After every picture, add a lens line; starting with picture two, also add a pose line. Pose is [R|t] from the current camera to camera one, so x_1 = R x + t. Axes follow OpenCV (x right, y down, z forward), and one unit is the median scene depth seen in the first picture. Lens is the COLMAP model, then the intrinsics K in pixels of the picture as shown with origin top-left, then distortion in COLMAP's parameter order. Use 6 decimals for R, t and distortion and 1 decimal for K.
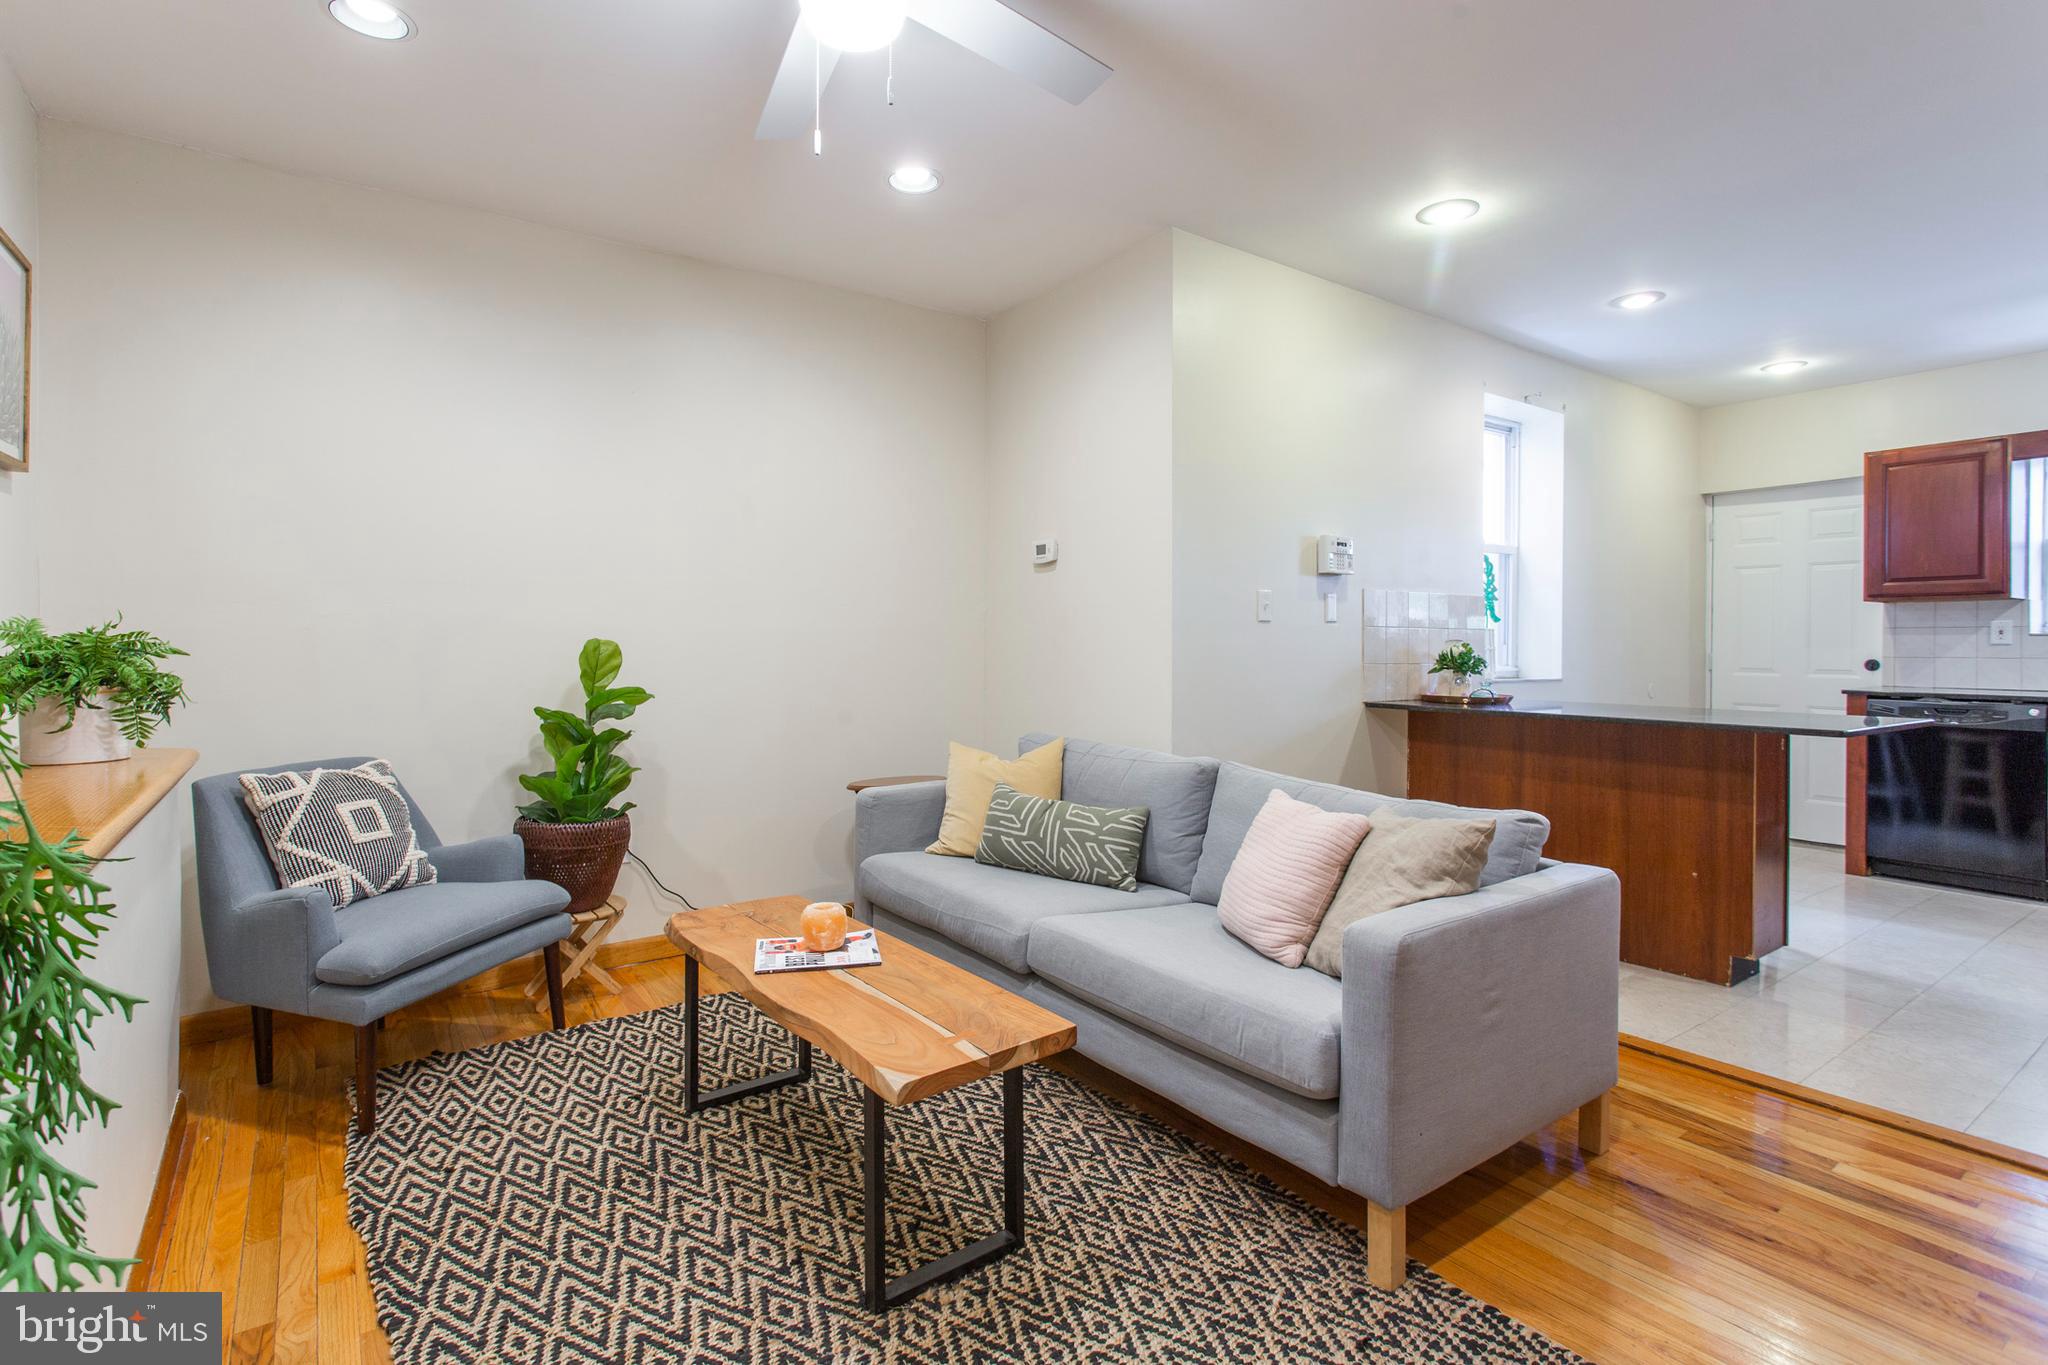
lens RADIAL K [[998.5, 0, 989.5], [0, 998.5, 626.2], [0, 0, 1]] dist [0.000027, 0.009519]
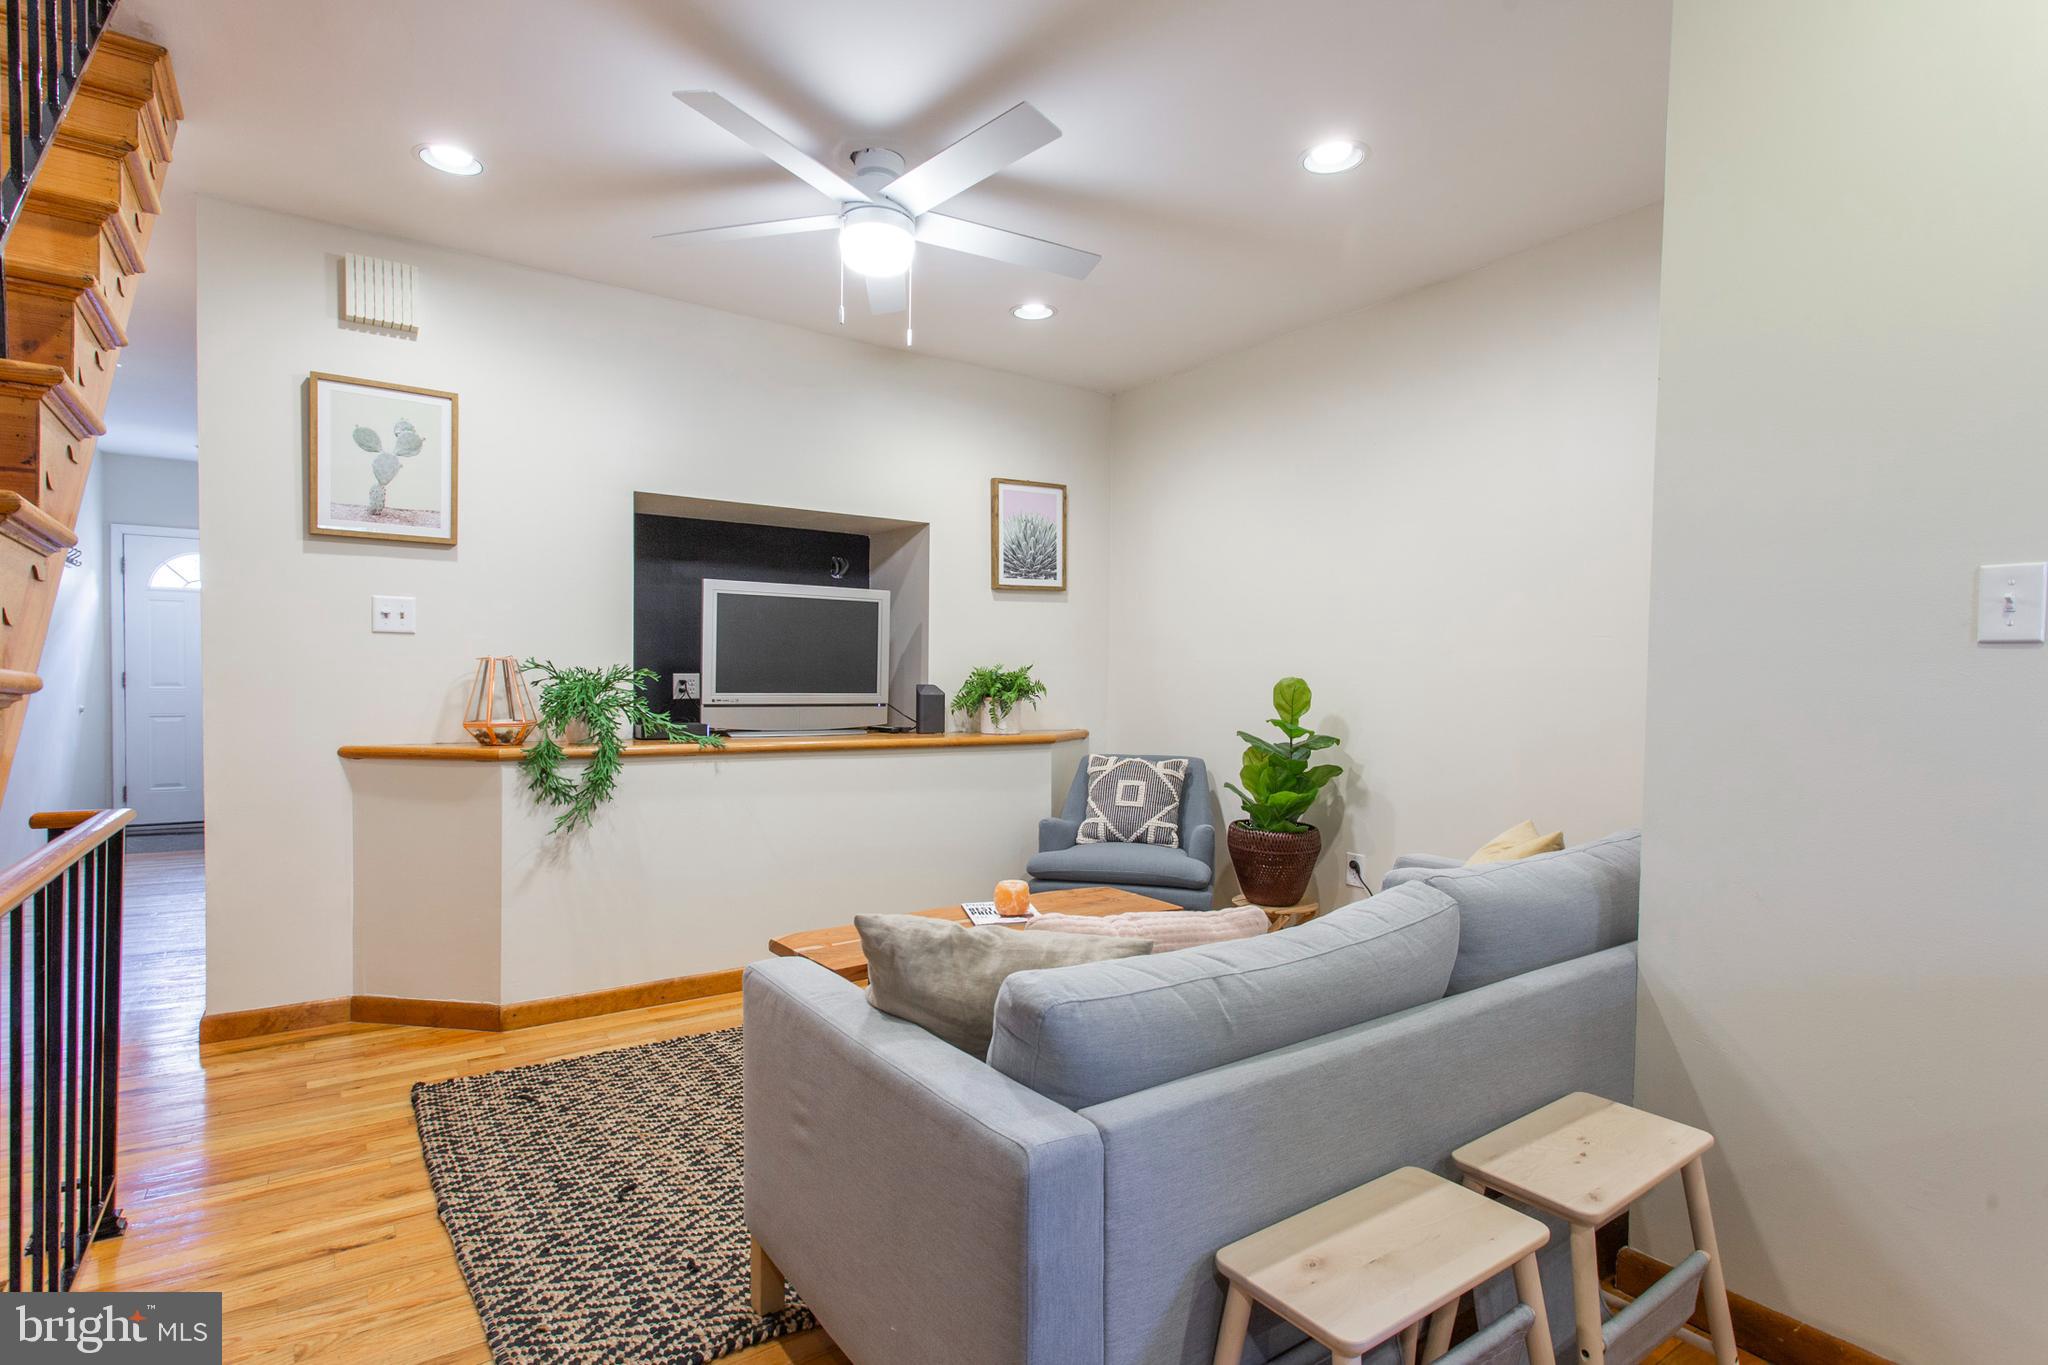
lens RADIAL K [[988.1, 0, 1024.0], [0, 988.1, 682.5], [0, 0, 1]] dist [0.000164, 0.008895]
pose [[0.007644, 0.007551, -0.999942, 0.958880], [0.003792, 0.999964, 0.007581, 0.009305], [0.999964, -0.003850, 0.007615, 0.859703]]
